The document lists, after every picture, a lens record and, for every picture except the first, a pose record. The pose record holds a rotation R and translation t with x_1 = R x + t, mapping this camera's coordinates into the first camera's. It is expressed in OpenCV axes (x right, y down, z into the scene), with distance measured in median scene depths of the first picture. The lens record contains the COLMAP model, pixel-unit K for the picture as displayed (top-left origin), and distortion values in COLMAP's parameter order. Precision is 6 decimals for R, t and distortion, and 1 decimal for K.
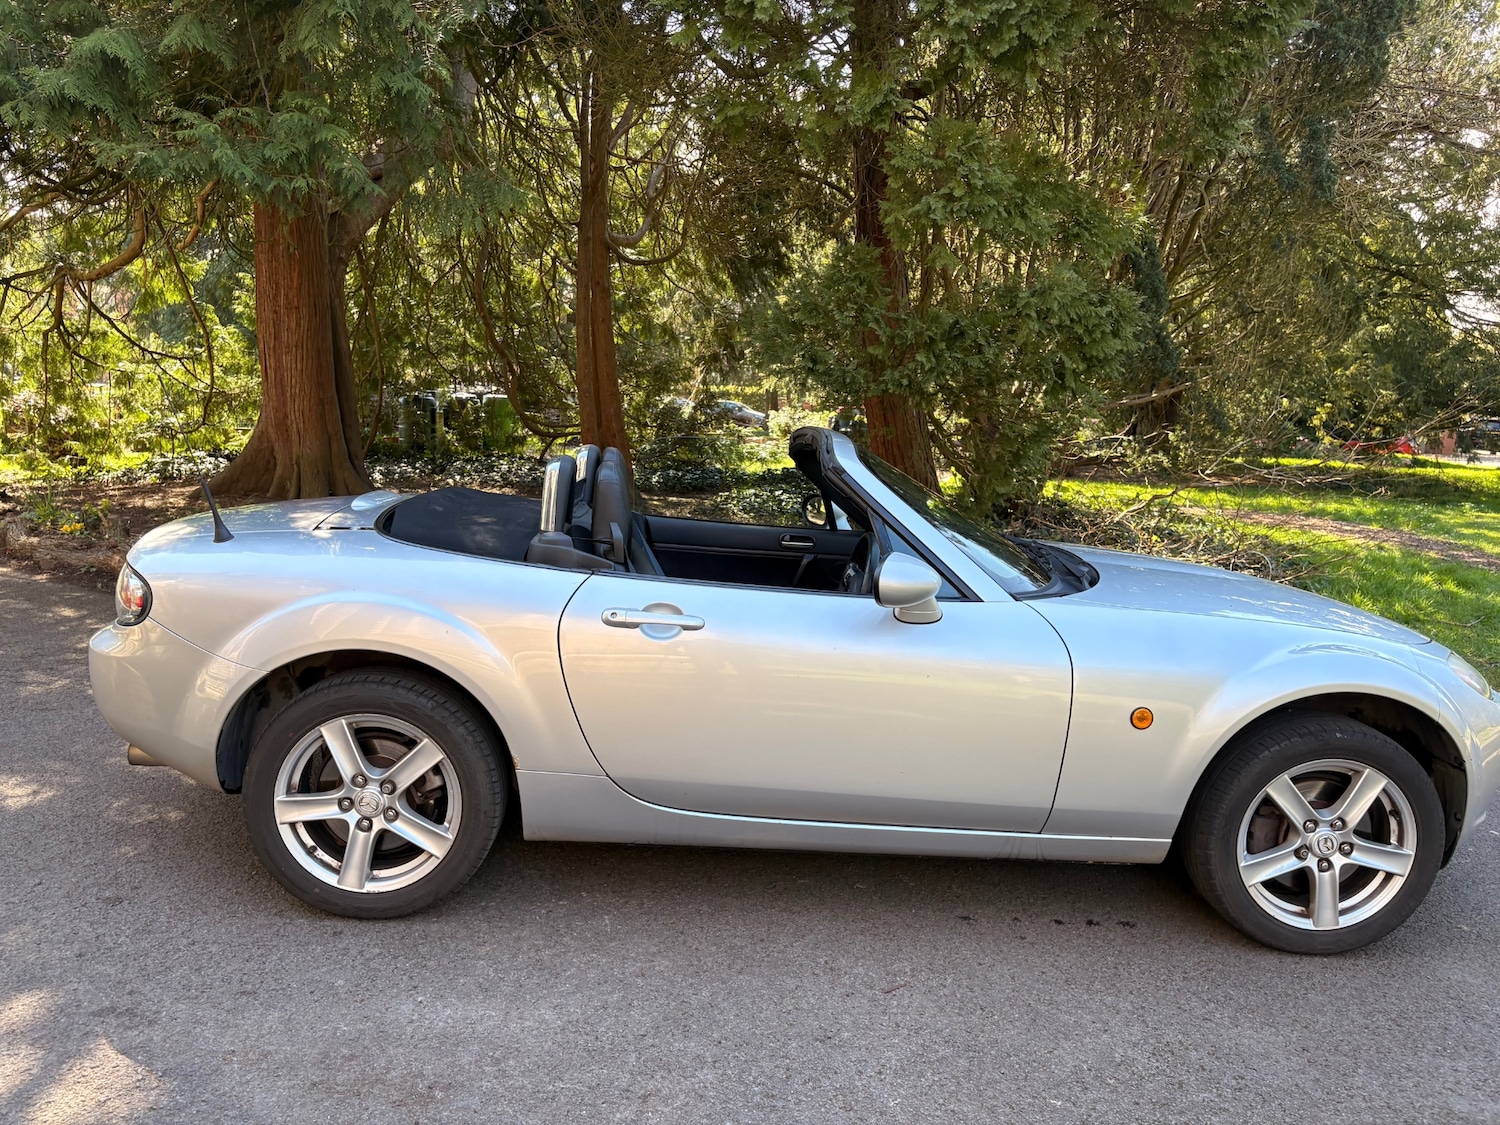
lens RADIAL K [[1147.3, 0, 749.2], [0, 1147.3, 584.5], [0, 0, 1]] dist [0.044905, -0.048508]
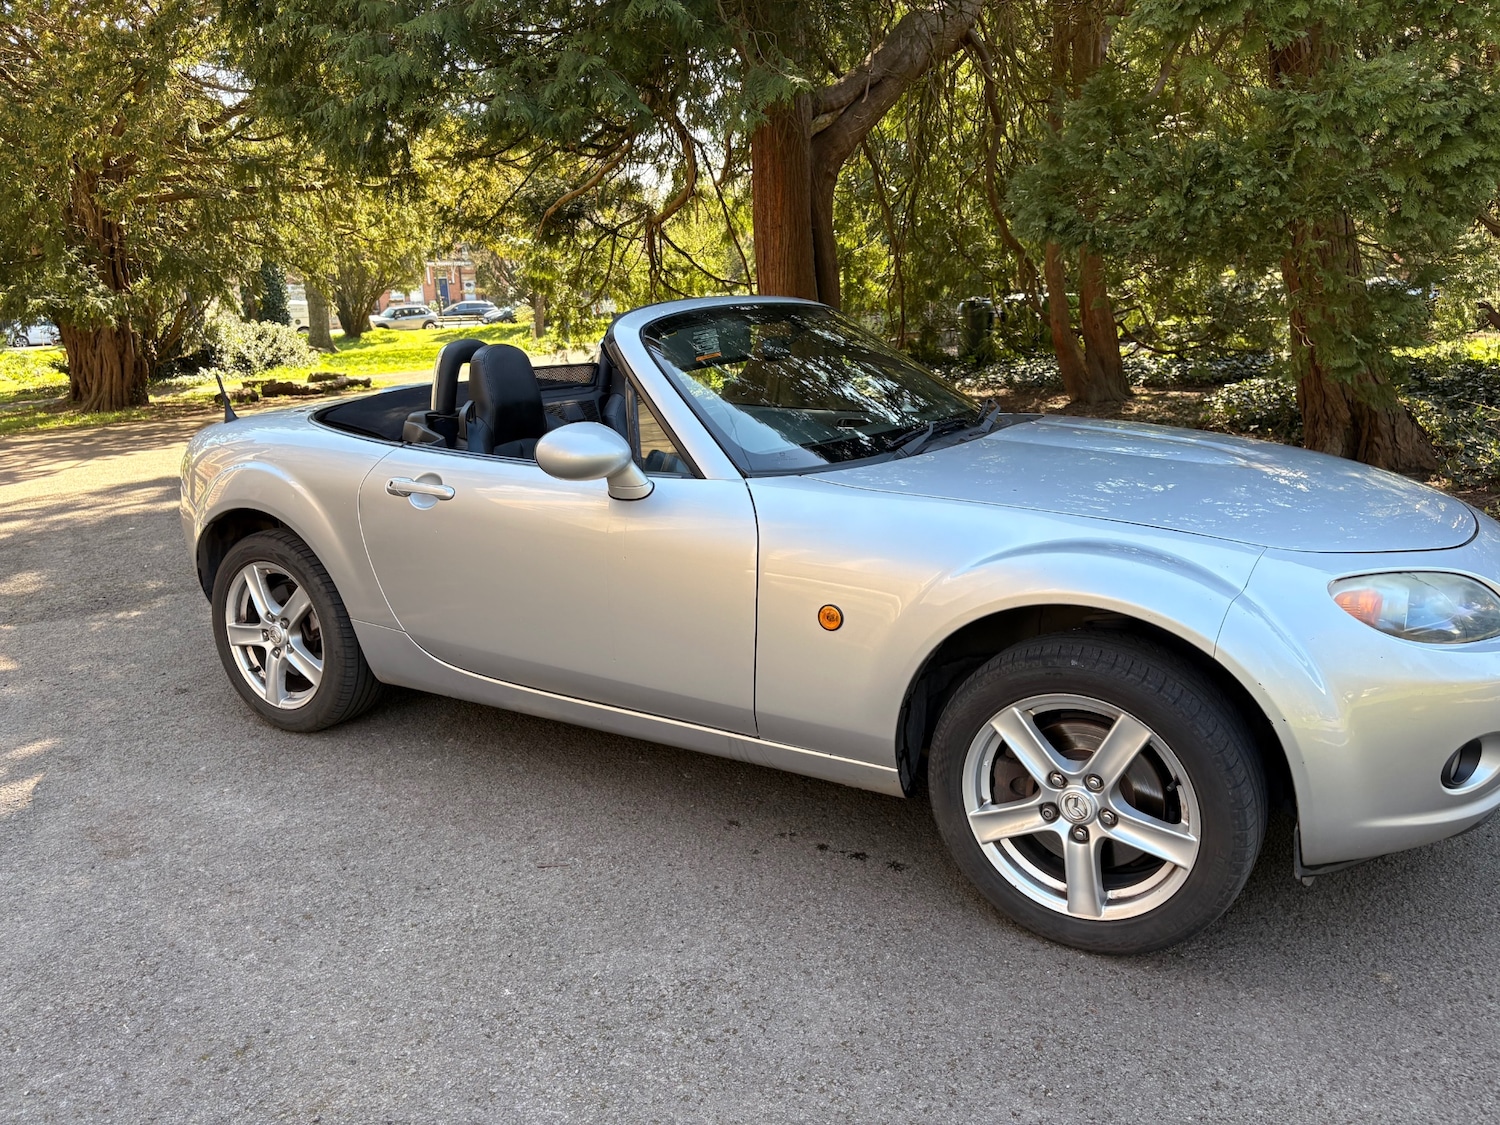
lens RADIAL K [[1144.2, 0, 752.1], [0, 1144.2, 562.6], [0, 0, 1]] dist [0.036881, -0.028626]
pose [[0.827198, 0.054695, -0.559242, 0.726418], [-0.020846, 0.997553, 0.066728, 0.020349], [0.561524, -0.043539, 0.826314, 0.268706]]
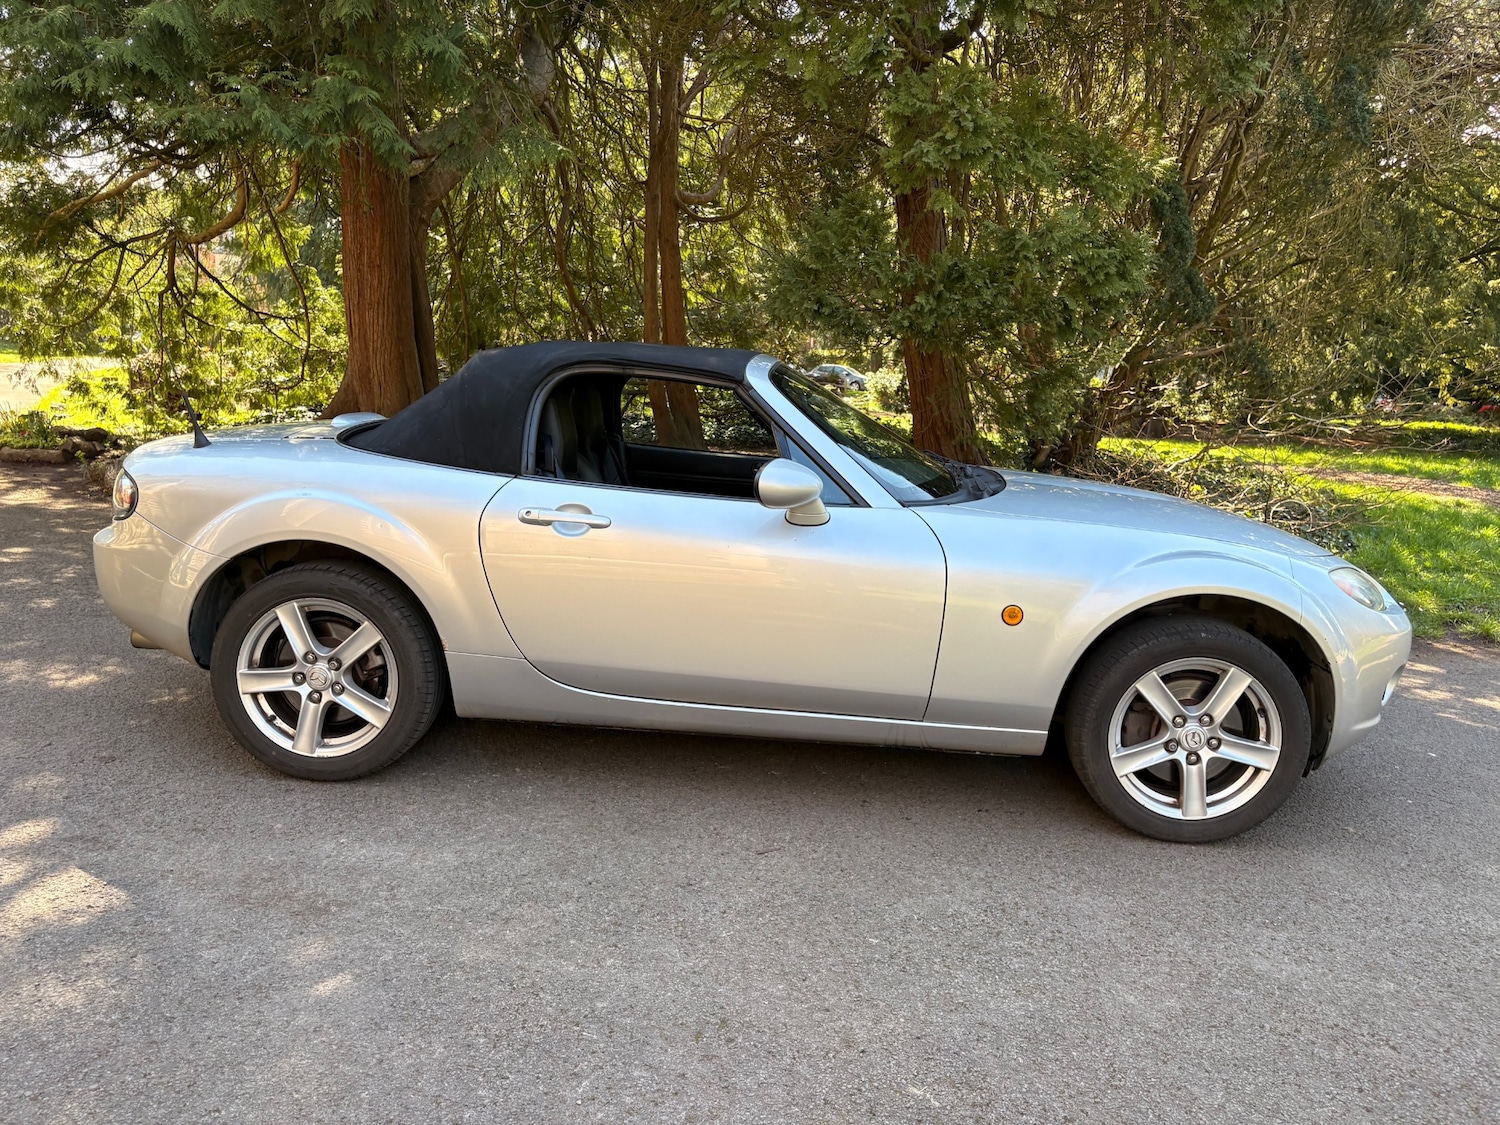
lens RADIAL K [[1144.2, 0, 752.1], [0, 1144.2, 562.6], [0, 0, 1]] dist [0.036881, -0.028626]
pose [[0.996042, 0.013390, -0.087872, 0.183728], [-0.012270, 0.999837, 0.013277, 0.053588], [0.088035, -0.012146, 0.996043, -0.082272]]
